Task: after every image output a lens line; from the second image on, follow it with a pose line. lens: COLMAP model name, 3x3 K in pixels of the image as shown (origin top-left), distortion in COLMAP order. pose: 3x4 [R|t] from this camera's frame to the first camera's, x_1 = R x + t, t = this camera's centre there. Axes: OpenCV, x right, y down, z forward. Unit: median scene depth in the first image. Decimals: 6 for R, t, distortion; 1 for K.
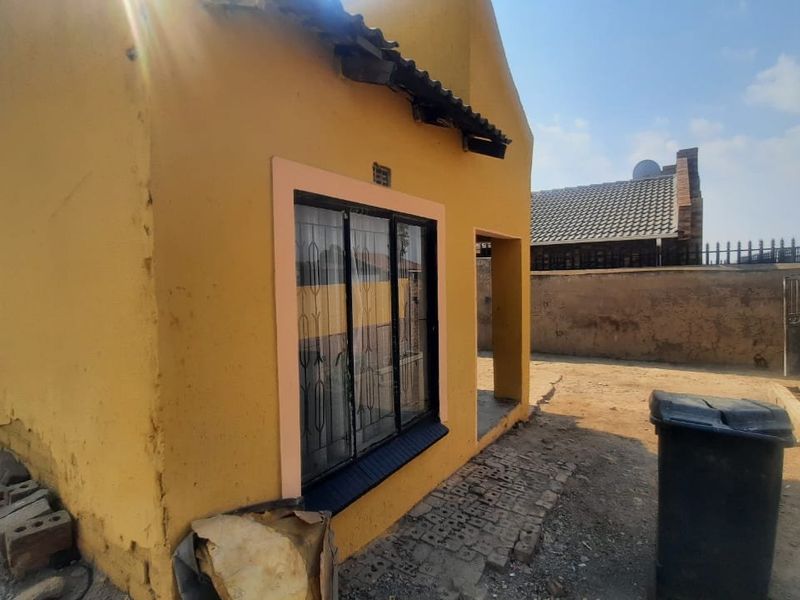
lens RADIAL K [[422.8, 0, 397.2], [0, 422.8, 291.3], [0, 0, 1]] dist [-0.000147, -0.007147]
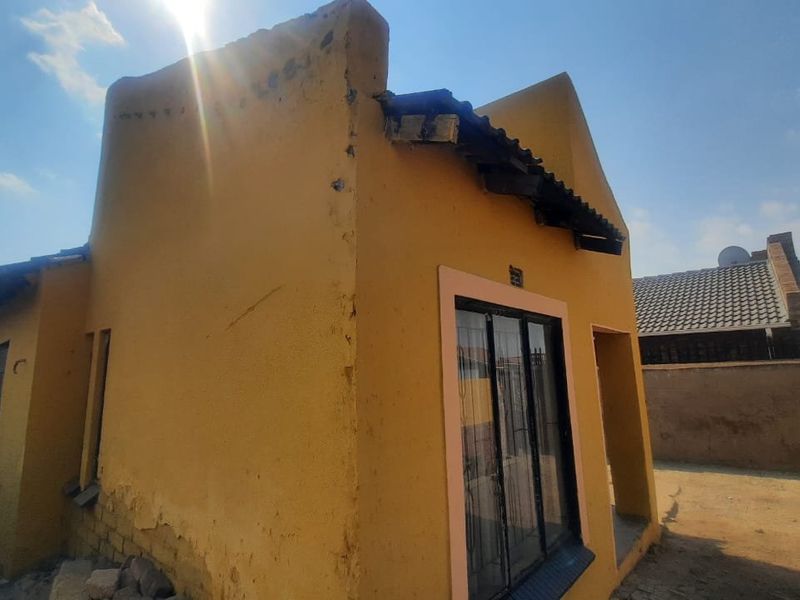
lens RADIAL K [[422.8, 0, 396.2], [0, 422.8, 292.1], [0, 0, 1]] dist [-0.000147, -0.007147]
pose [[0.991250, -0.027415, -0.129123, -0.157926], [-0.000846, 0.976856, -0.213896, -0.016566], [0.131998, 0.212134, 0.968285, -0.015155]]
